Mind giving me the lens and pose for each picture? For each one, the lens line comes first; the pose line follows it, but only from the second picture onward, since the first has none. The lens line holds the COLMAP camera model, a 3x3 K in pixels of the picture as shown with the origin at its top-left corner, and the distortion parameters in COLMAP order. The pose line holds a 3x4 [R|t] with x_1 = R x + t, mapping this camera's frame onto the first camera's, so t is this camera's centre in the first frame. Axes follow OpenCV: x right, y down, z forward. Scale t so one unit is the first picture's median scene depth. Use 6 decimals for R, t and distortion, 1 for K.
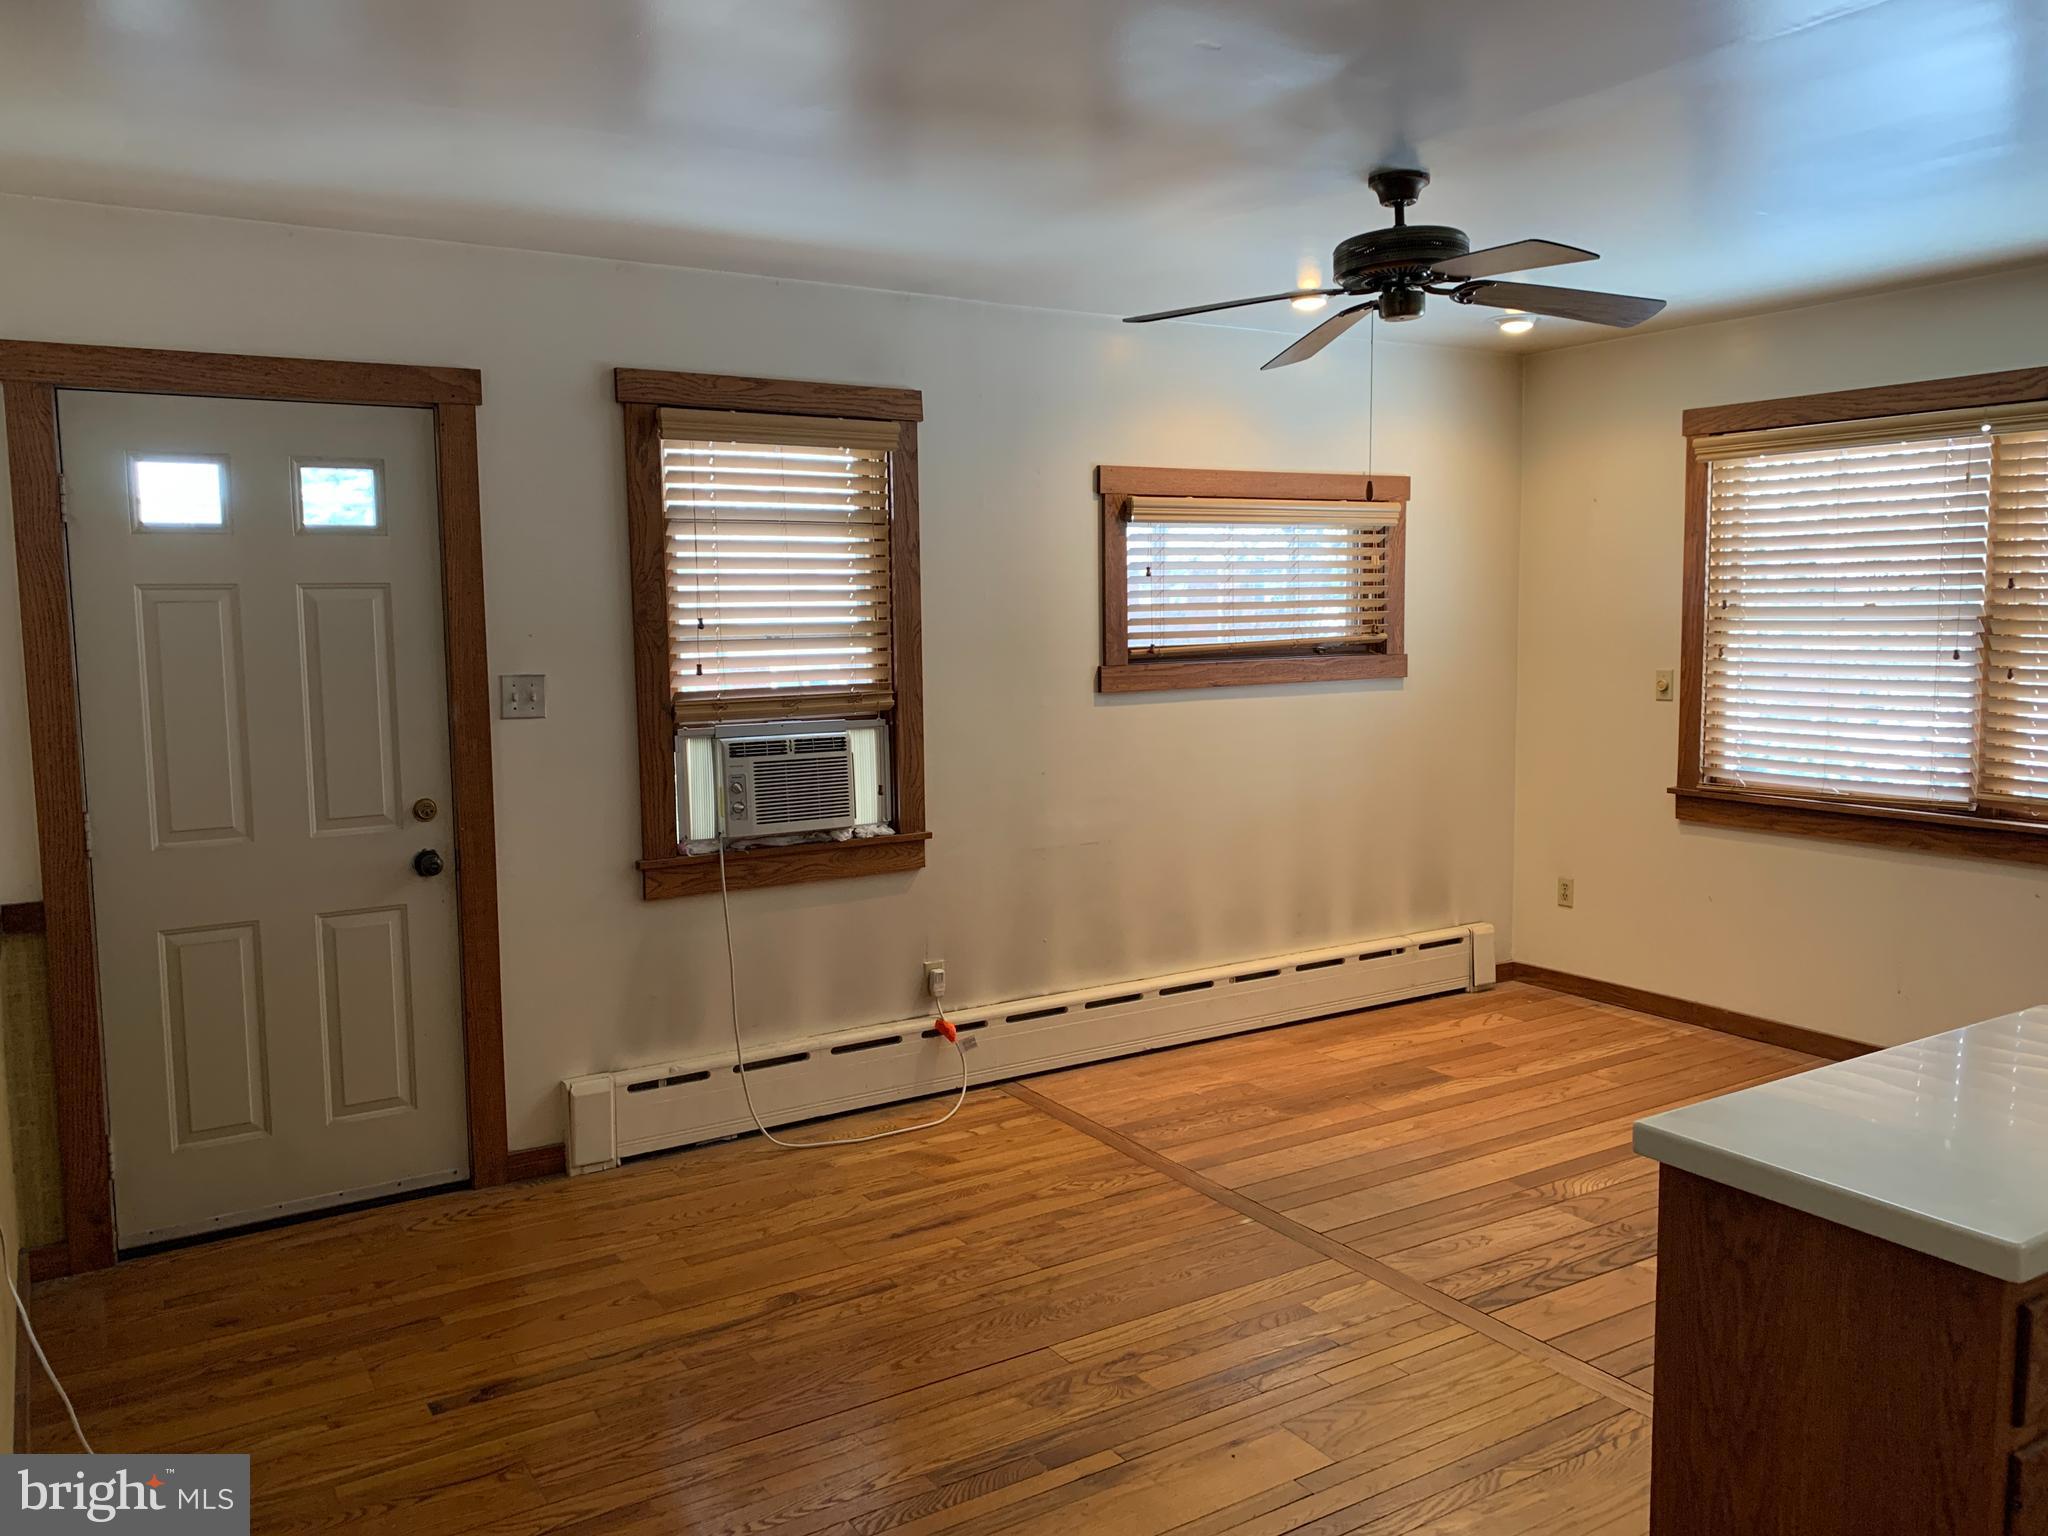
lens RADIAL K [[1569.8, 0, 1014.5], [0, 1569.8, 764.5], [0, 0, 1]] dist [0.051497, -0.053091]
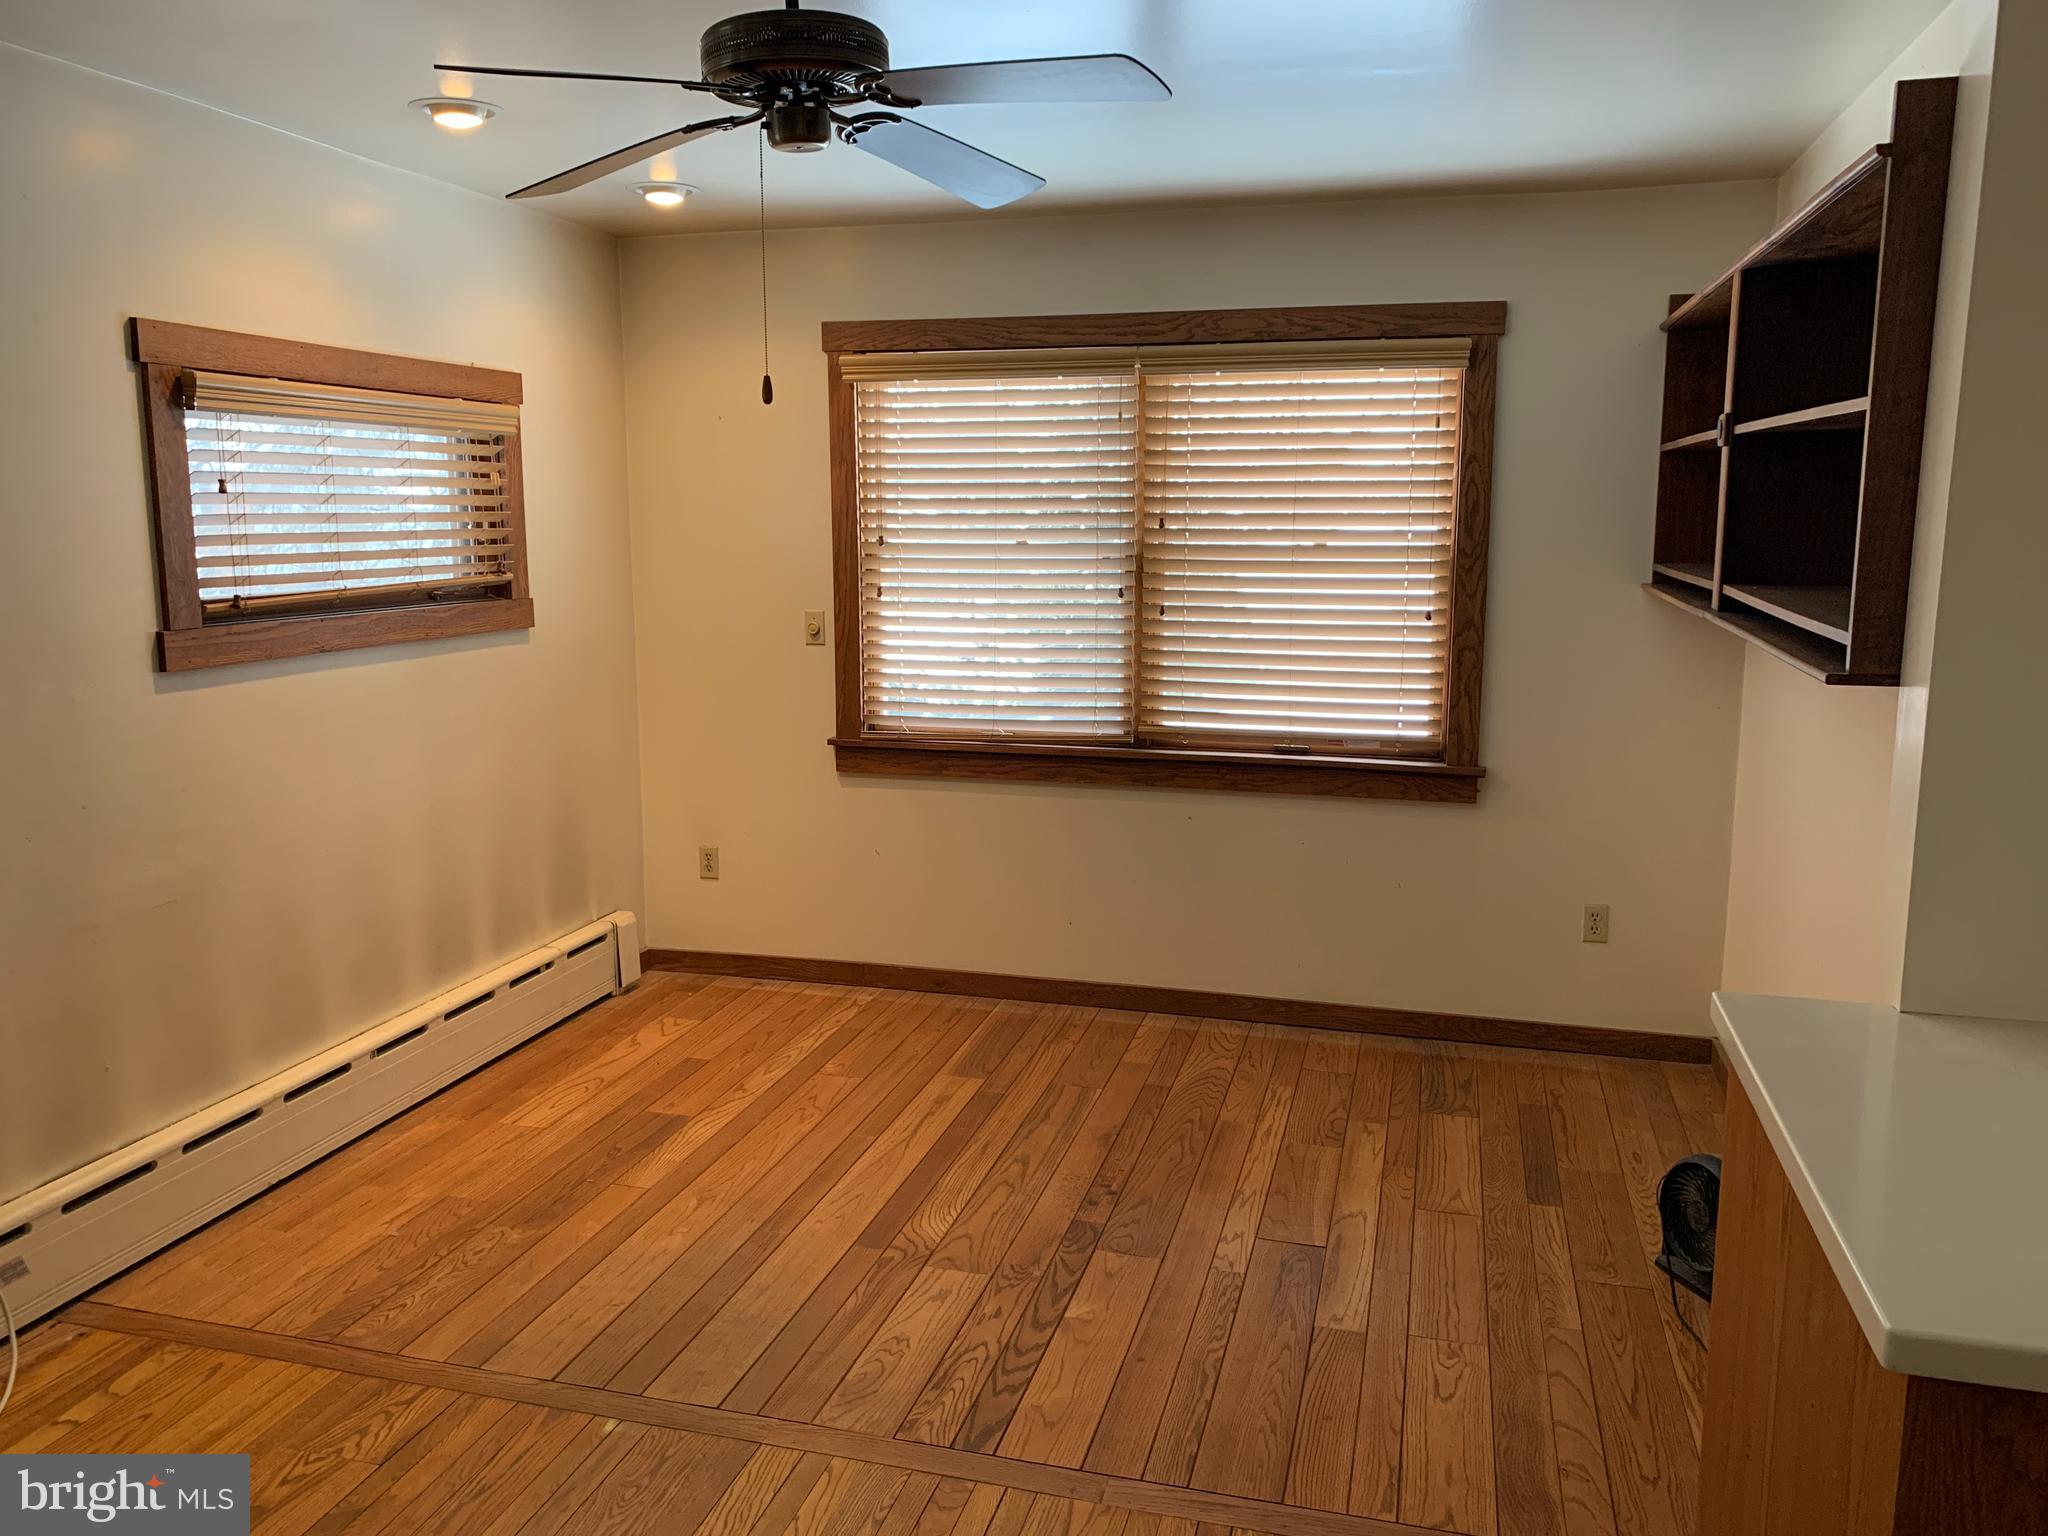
lens RADIAL K [[1569.8, 0, 1031.1], [0, 1569.8, 756.9], [0, 0, 1]] dist [0.051497, -0.053091]
pose [[0.738553, -0.090888, 0.668041, -0.125486], [0.059533, 0.995793, 0.069663, -0.036156], [-0.671562, -0.011679, 0.740856, 0.279743]]
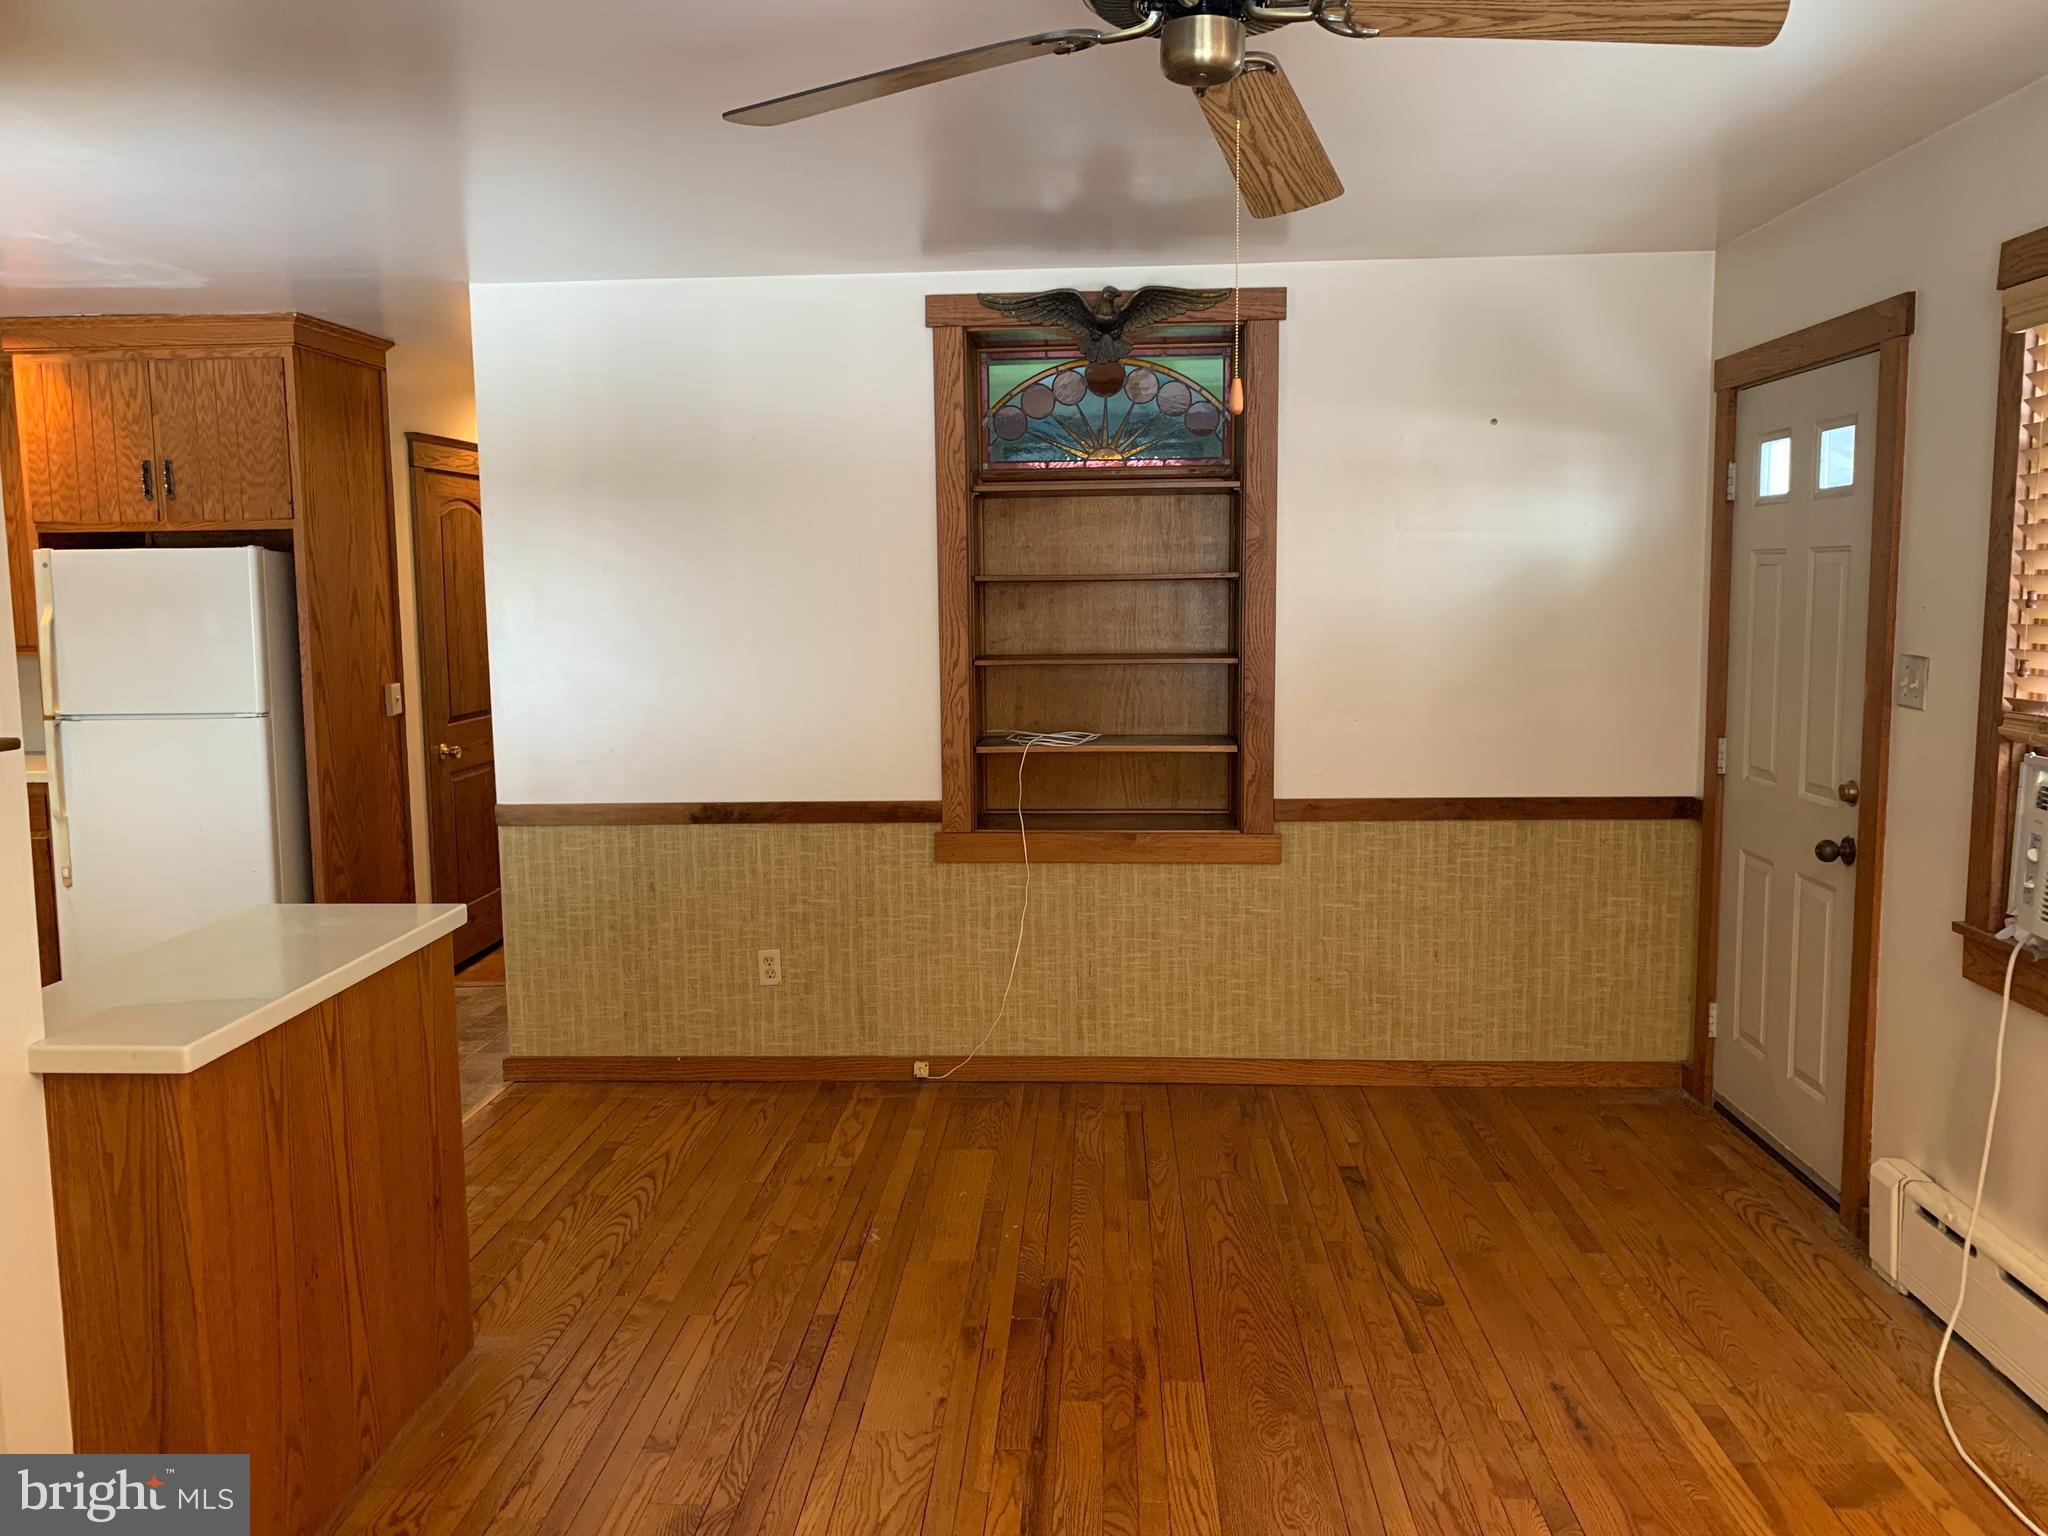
lens RADIAL K [[1569.8, 0, 1000.0], [0, 1569.8, 756.8], [0, 0, 1]] dist [0.051497, -0.053091]
pose [[-0.587963, 0.106991, -0.801781, 0.530587], [-0.067726, 0.981222, 0.180601, -0.100908], [0.806048, 0.160488, -0.569676, 0.914728]]
